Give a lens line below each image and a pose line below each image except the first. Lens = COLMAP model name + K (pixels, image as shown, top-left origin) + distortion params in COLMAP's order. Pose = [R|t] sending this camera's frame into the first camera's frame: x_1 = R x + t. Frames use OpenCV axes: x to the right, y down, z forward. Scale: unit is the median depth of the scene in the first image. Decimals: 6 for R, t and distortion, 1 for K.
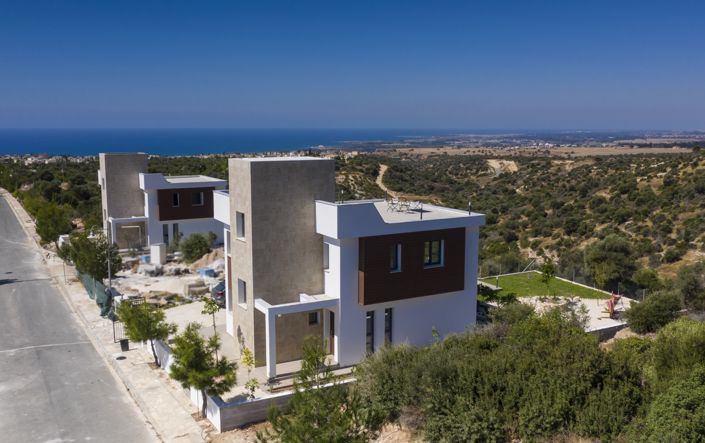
lens RADIAL K [[644.0, 0, 350.7], [0, 644.0, 227.9], [0, 0, 1]] dist [-0.024480, 0.000000]
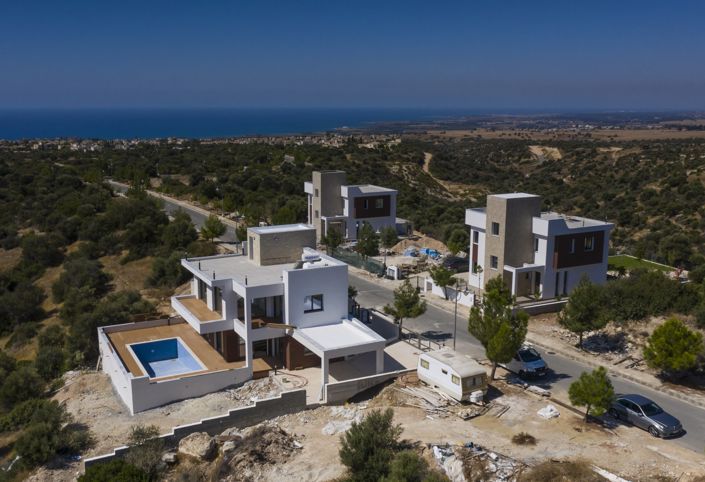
lens RADIAL K [[670.7, 0, 346.4], [0, 670.7, 242.0], [0, 0, 1]] dist [-0.013523, 0.000000]
pose [[0.998914, 0.008651, -0.045784, -0.248137], [-0.006712, 0.999081, 0.042341, -0.022496], [0.046108, -0.041988, 0.998054, -0.515236]]
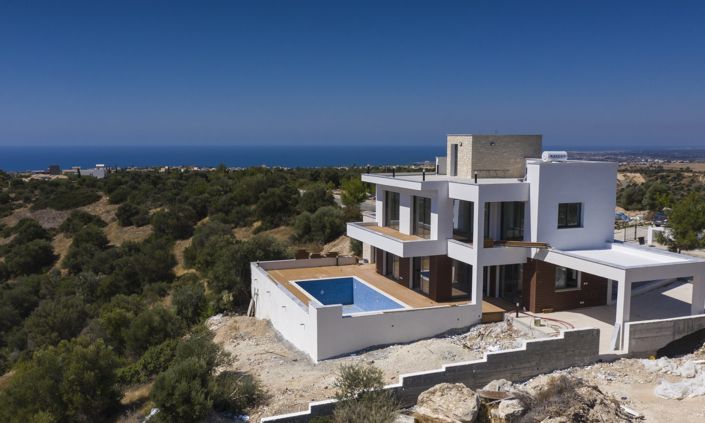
lens RADIAL K [[604.9, 0, 350.8], [0, 604.9, 211.2], [0, 0, 1]] dist [-0.014920, -0.009848]
pose [[0.984772, 0.017663, -0.172950, -0.404643], [-0.025235, 0.998812, -0.041681, 0.098548], [0.172008, 0.045411, 0.984048, -0.255827]]
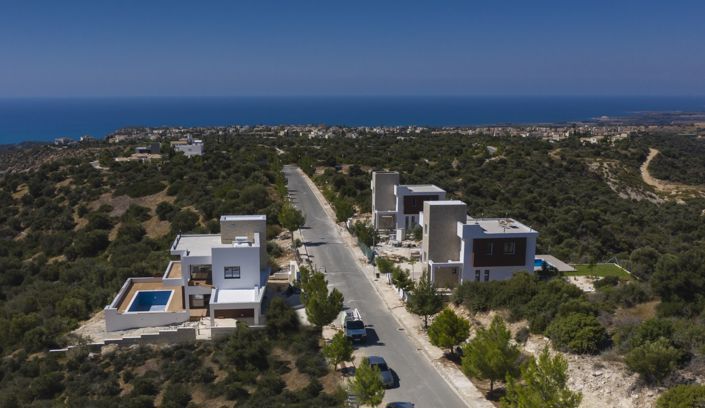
lens RADIAL K [[671.8, 0, 348.3], [0, 671.8, 209.5], [0, 0, 1]] dist [-0.012270, 0.000000]
pose [[0.918815, 0.065596, -0.389199, 0.249414], [-0.061233, 0.997844, 0.023620, -0.055671], [0.389909, 0.002129, 0.920851, -0.666523]]
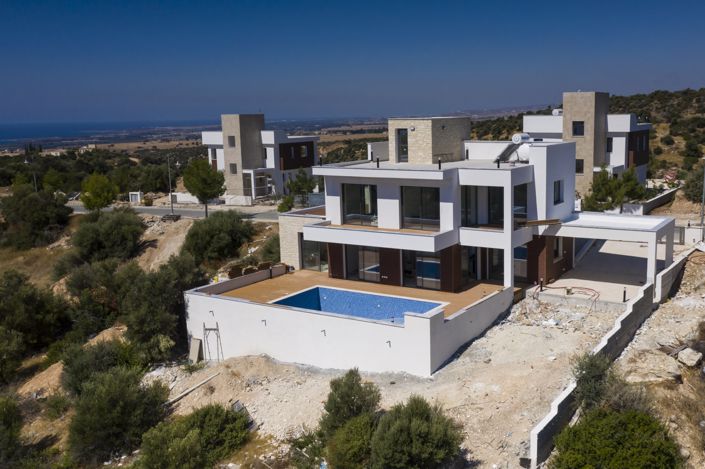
lens RADIAL K [[684.4, 0, 411.0], [0, 684.4, 235.3], [0, 0, 1]] dist [0.004669, 0.000000]
pose [[0.872967, -0.102854, 0.476813, -0.705135], [0.095253, 0.994643, 0.040162, 0.079406], [-0.478389, 0.010357, 0.878087, -0.216825]]
